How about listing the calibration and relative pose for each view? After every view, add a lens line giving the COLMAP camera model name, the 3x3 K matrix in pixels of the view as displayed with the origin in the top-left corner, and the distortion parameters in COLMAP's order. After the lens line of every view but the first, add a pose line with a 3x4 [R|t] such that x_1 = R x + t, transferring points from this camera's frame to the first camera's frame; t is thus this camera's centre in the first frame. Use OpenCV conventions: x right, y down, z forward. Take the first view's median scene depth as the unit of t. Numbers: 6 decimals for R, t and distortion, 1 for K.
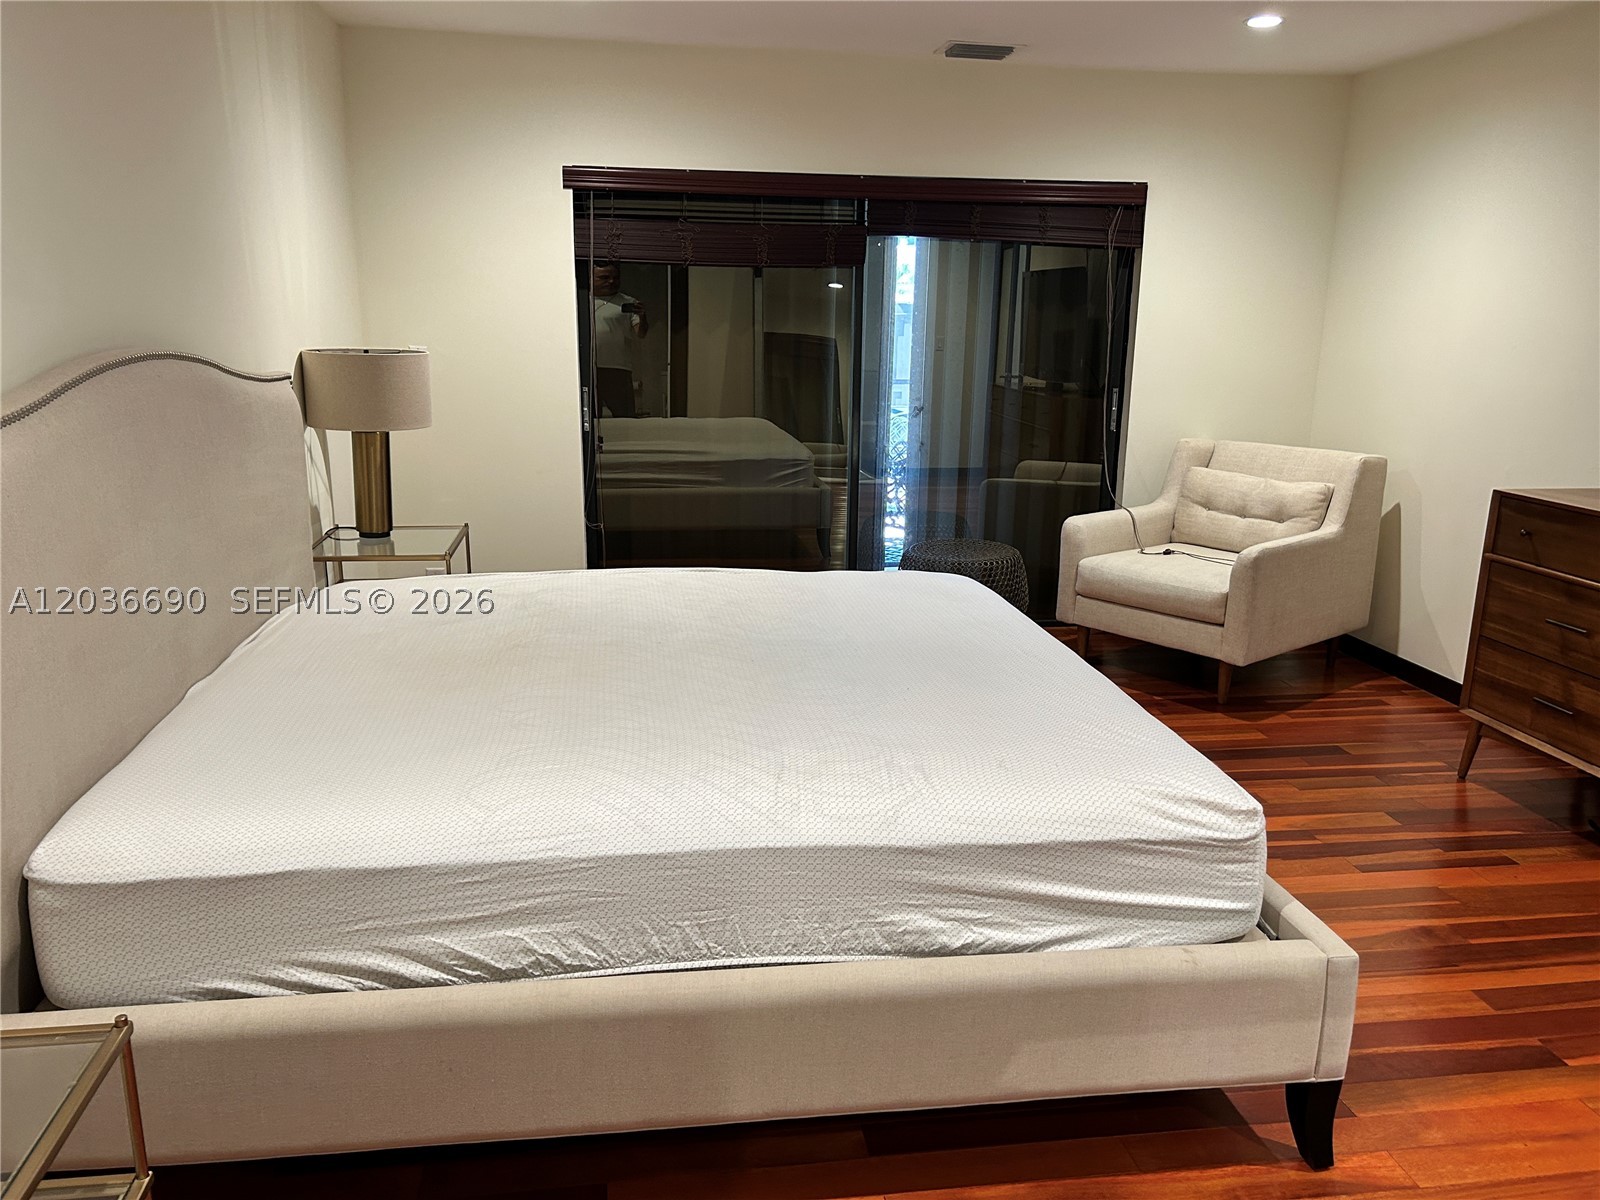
lens RADIAL K [[1202.7, 0, 794.1], [0, 1202.7, 596.9], [0, 0, 1]] dist [0.049355, -0.053819]
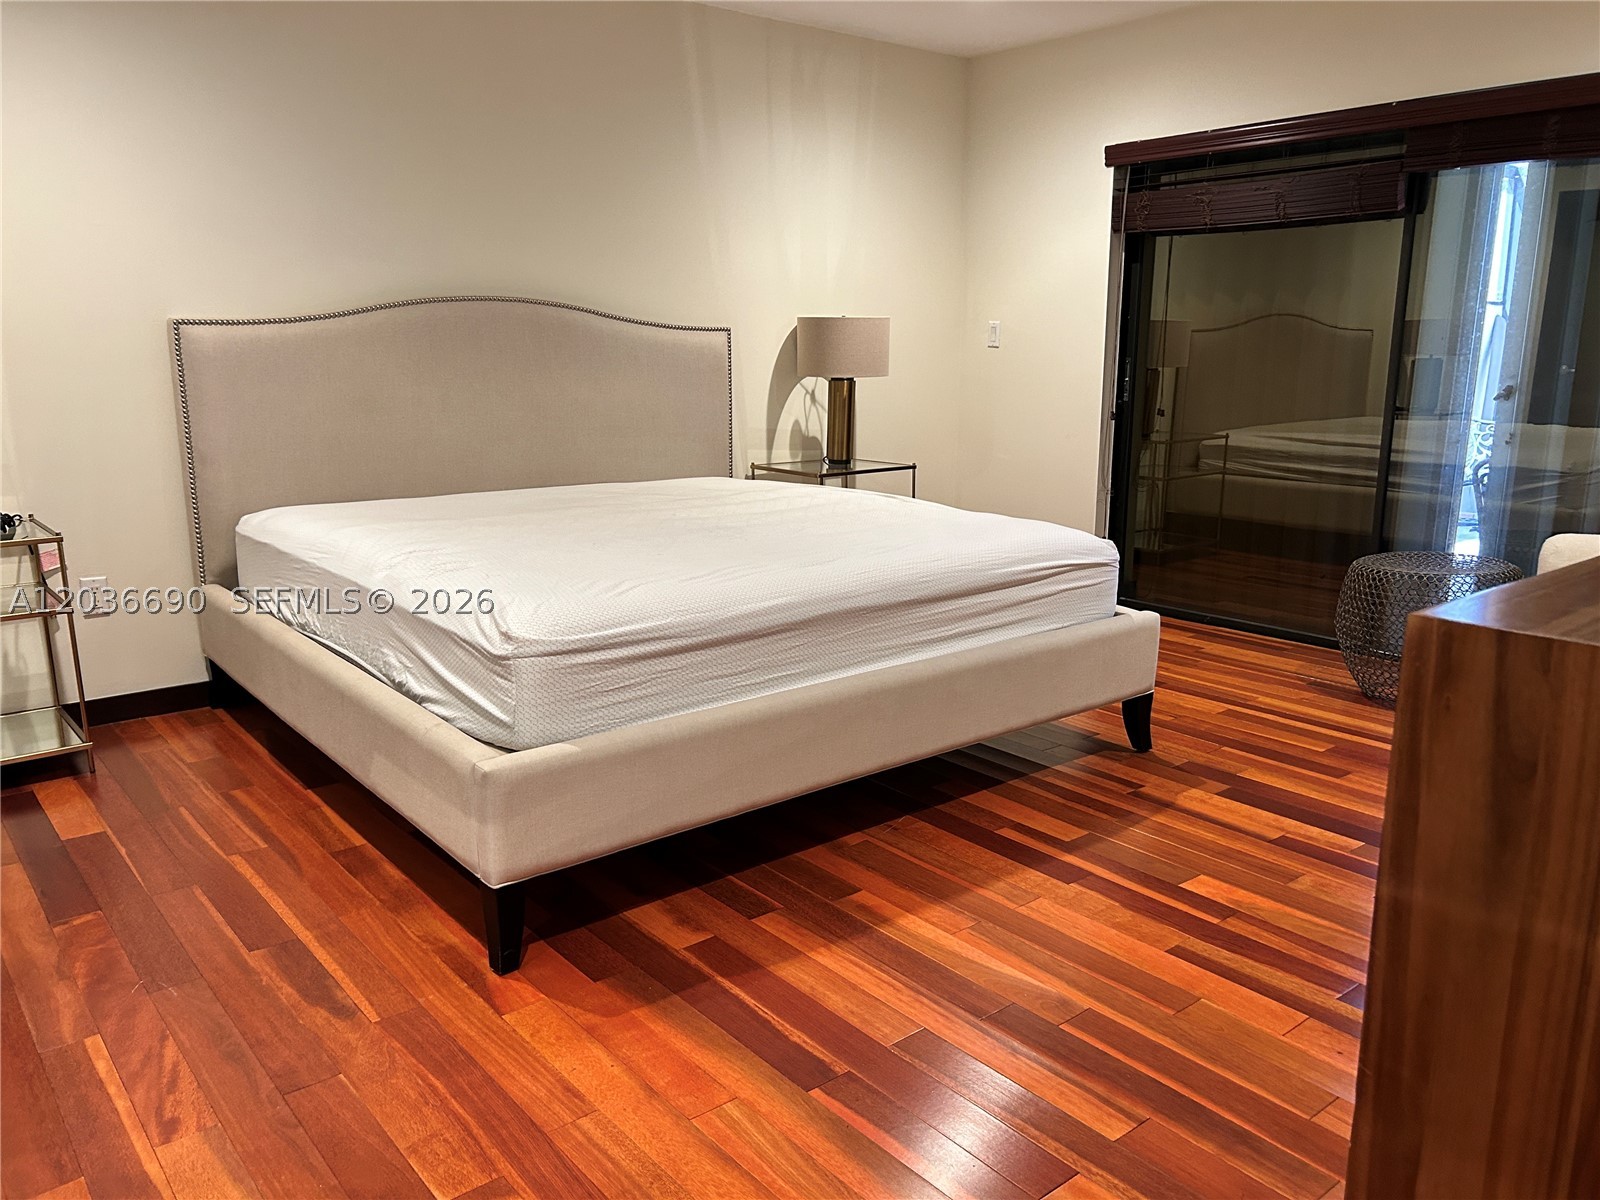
lens RADIAL K [[1202.7, 0, 794.0], [0, 1202.7, 593.6], [0, 0, 1]] dist [0.049355, -0.053819]
pose [[0.516308, 0.163569, -0.840637, 0.746149], [-0.190160, 0.978983, 0.073694, 0.000937], [0.835024, 0.121807, 0.536561, 0.306371]]
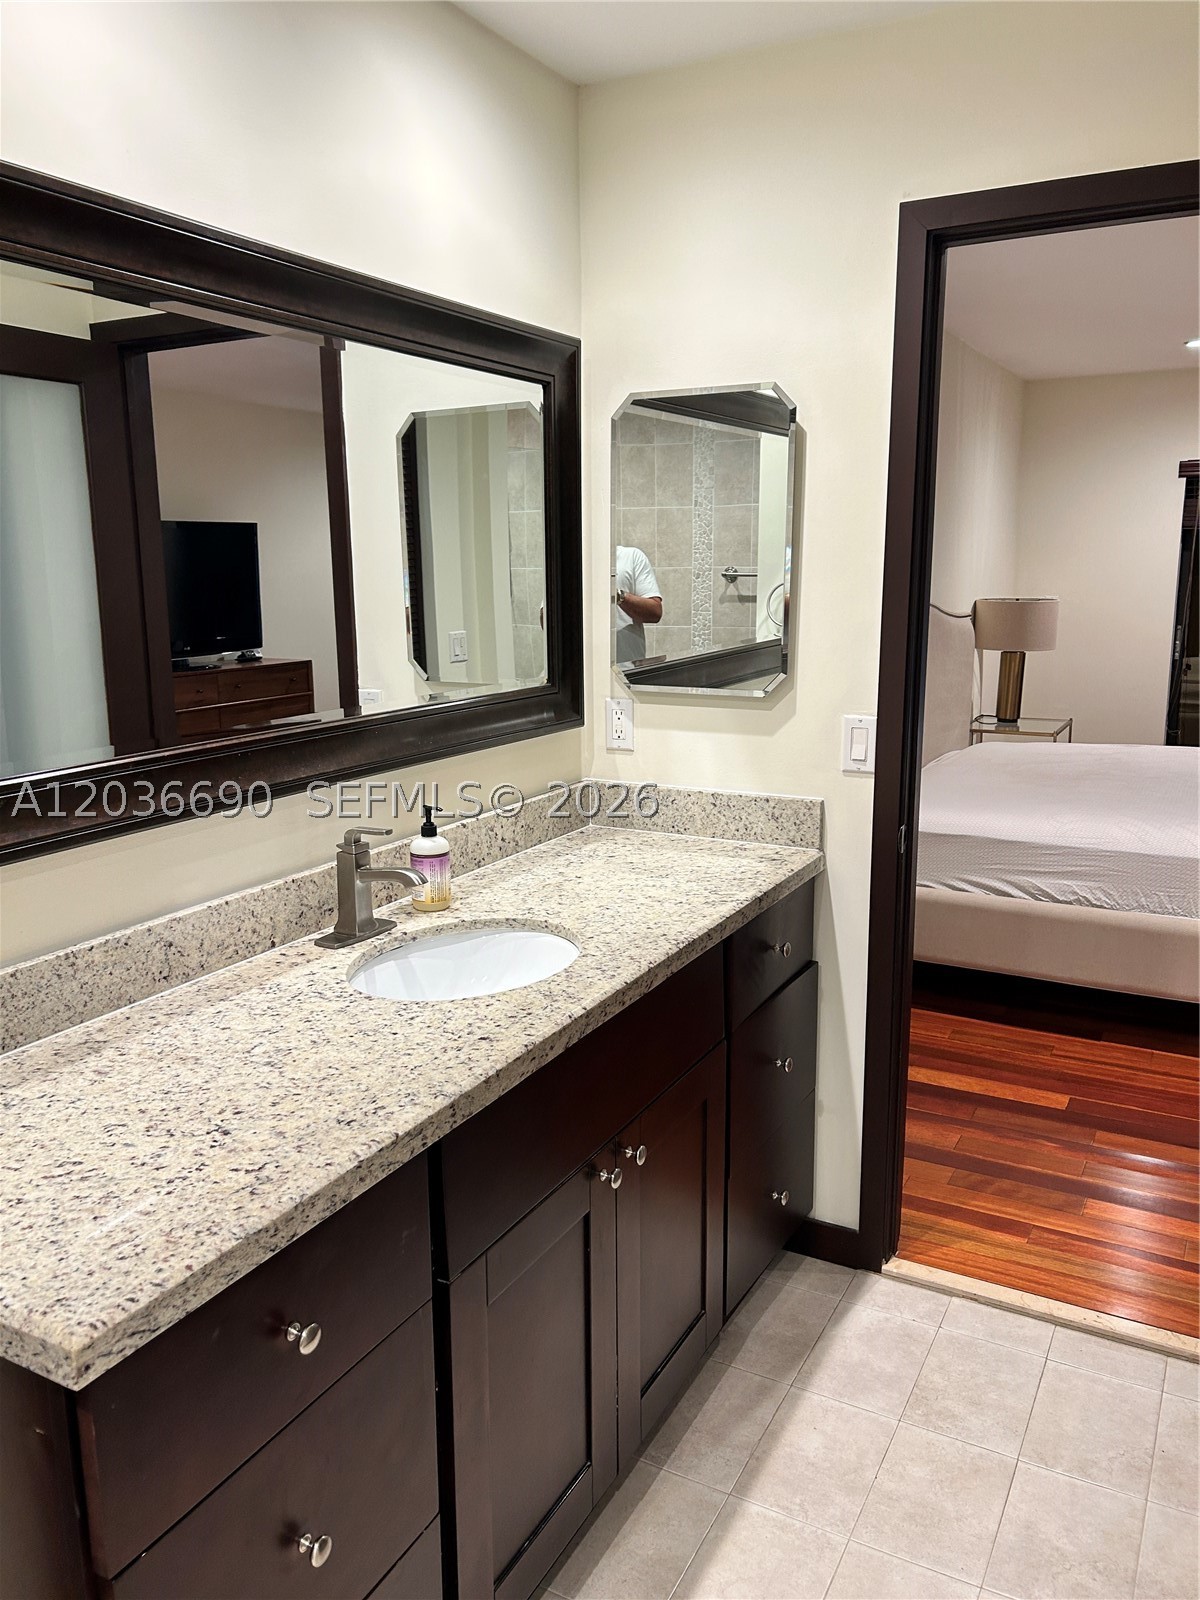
lens RADIAL K [[1202.7, 0, 604.9], [0, 1202.7, 793.8], [0, 0, 1]] dist [0.049355, -0.053819]
pose [[0.800384, 0.095047, -0.591905, 0.154864], [-0.120462, 0.992712, -0.003483, 0.107589], [0.587260, 0.074090, 0.806000, -0.510753]]
